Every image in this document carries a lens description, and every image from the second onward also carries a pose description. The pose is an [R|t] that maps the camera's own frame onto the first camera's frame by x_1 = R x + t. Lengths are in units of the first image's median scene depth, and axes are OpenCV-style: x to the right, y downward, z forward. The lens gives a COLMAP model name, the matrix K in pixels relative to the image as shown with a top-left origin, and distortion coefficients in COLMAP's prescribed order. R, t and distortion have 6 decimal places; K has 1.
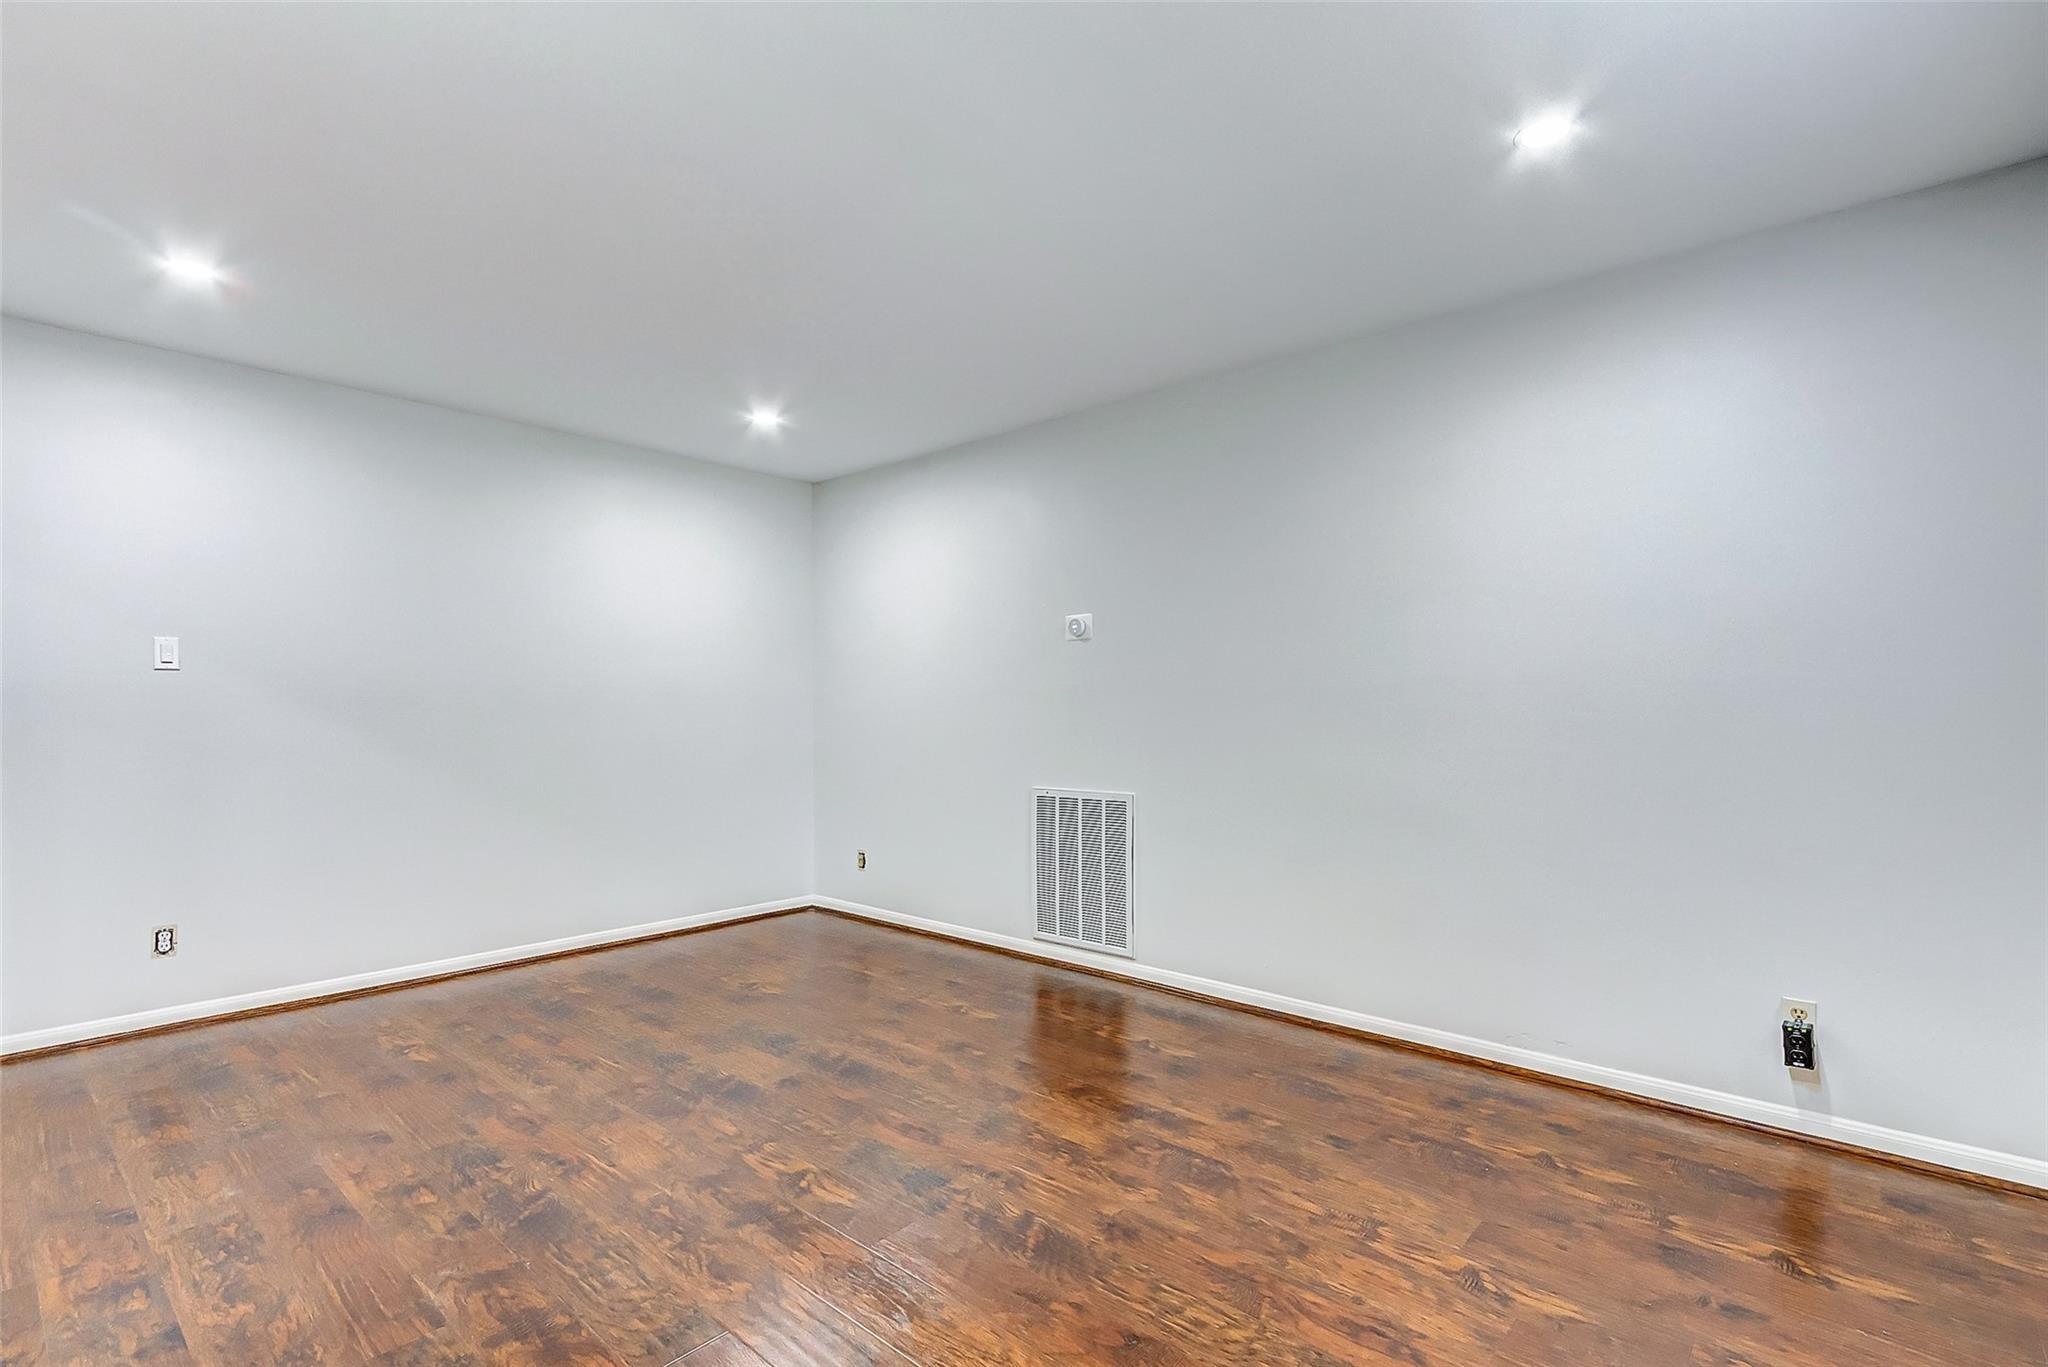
lens RADIAL K [[956.7, 0, 1028.3], [0, 956.7, 684.5], [0, 0, 1]] dist [-0.001079, -0.000341]
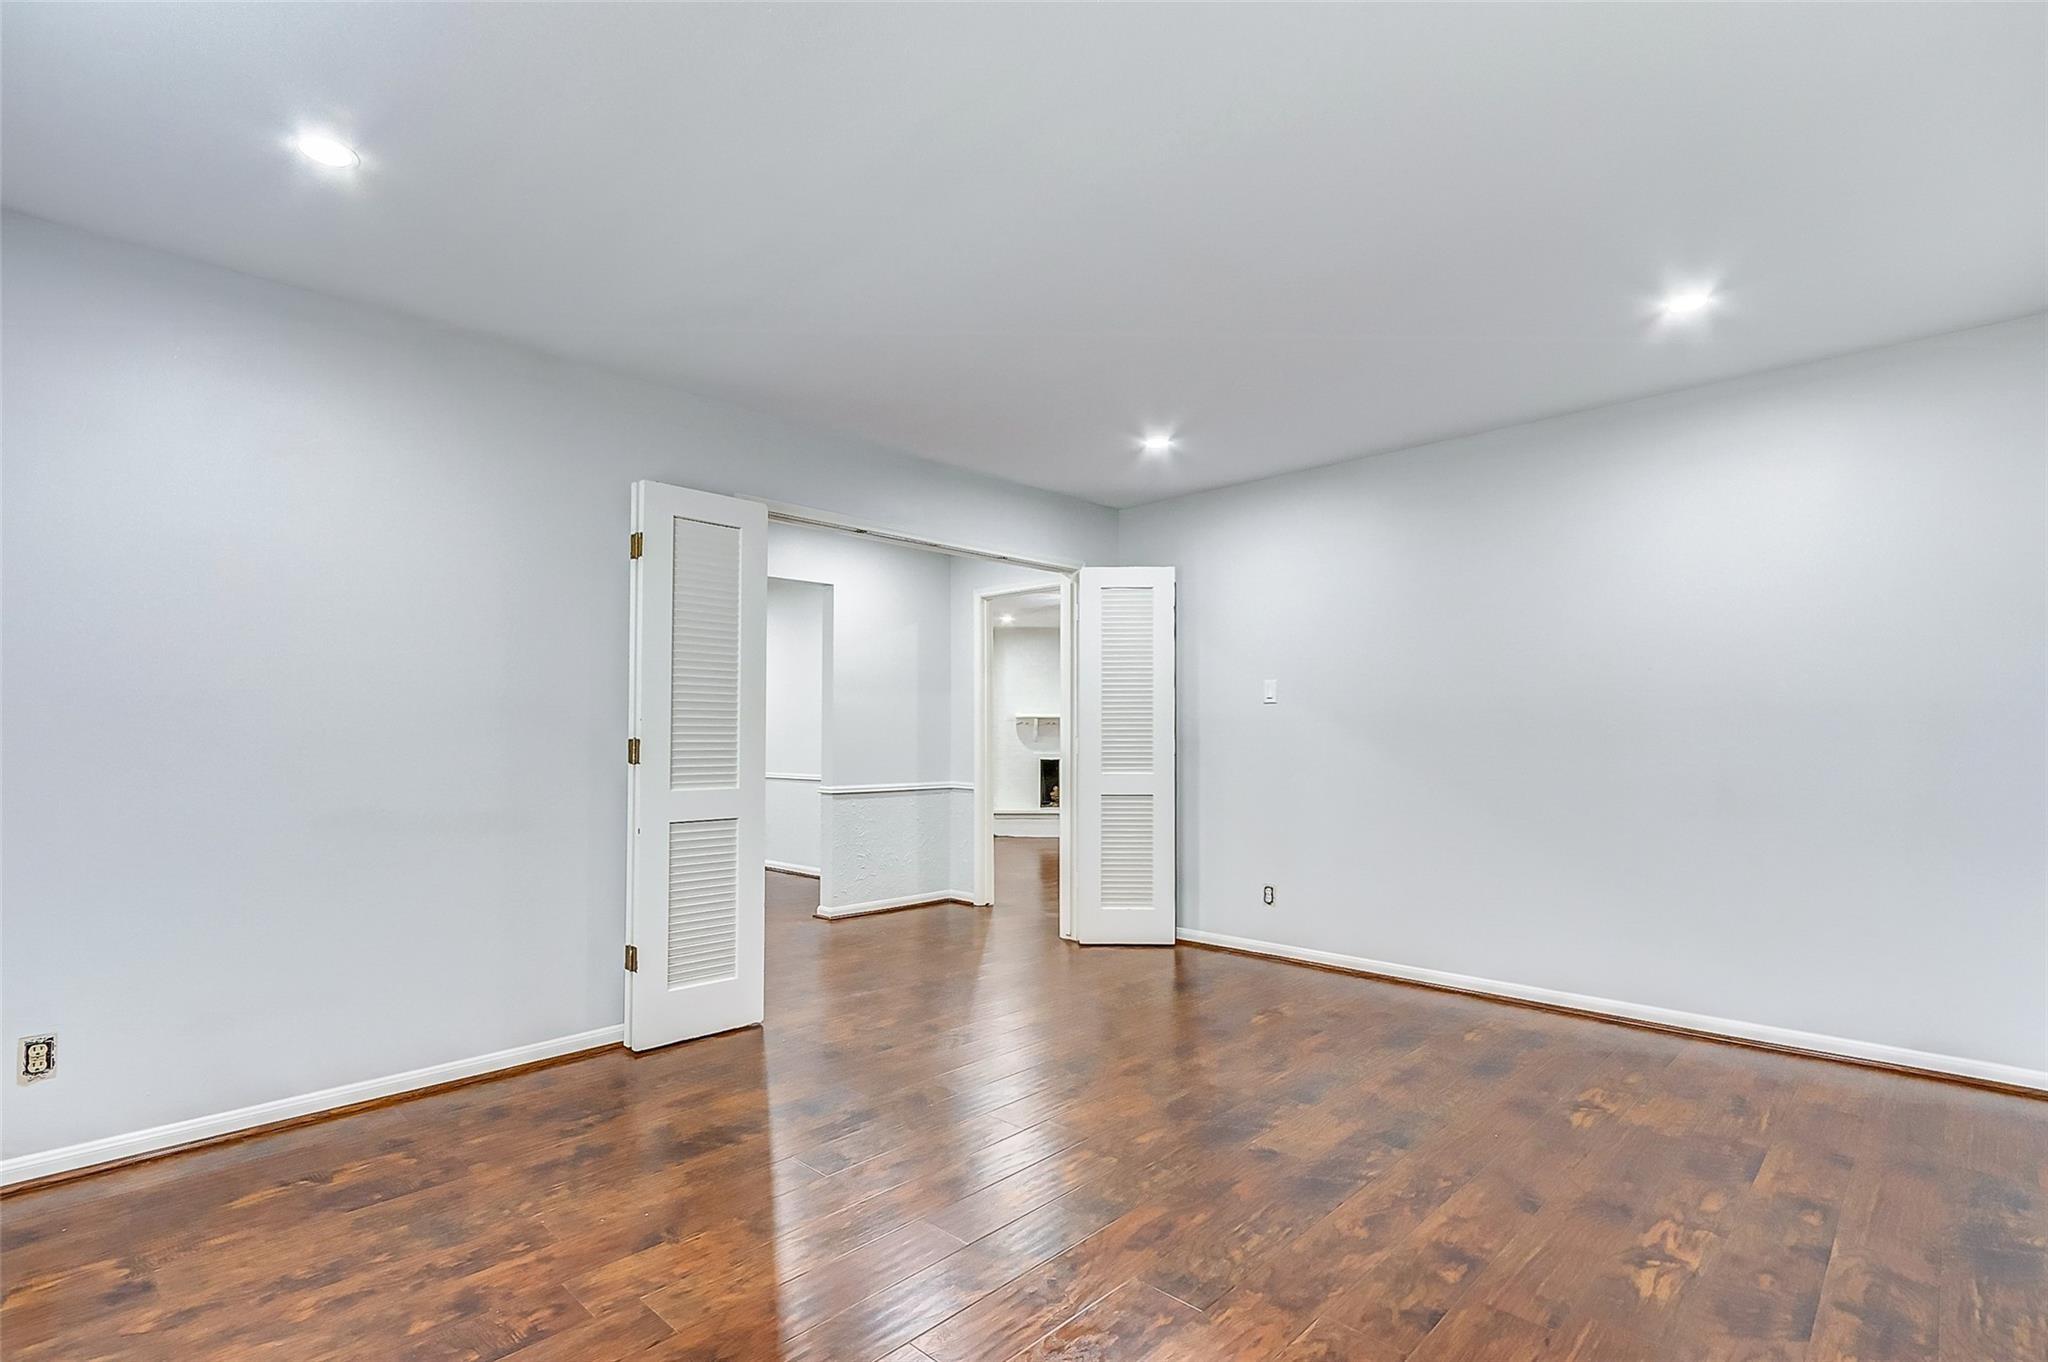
lens RADIAL K [[986.2, 0, 1012.0], [0, 986.2, 724.8], [0, 0, 1]] dist [0.002158, 0.000107]
pose [[-0.052702, -0.004399, -0.998601, 0.725810], [0.023874, 0.999699, -0.005663, 0.020200], [0.998325, -0.024139, -0.052581, 0.885657]]
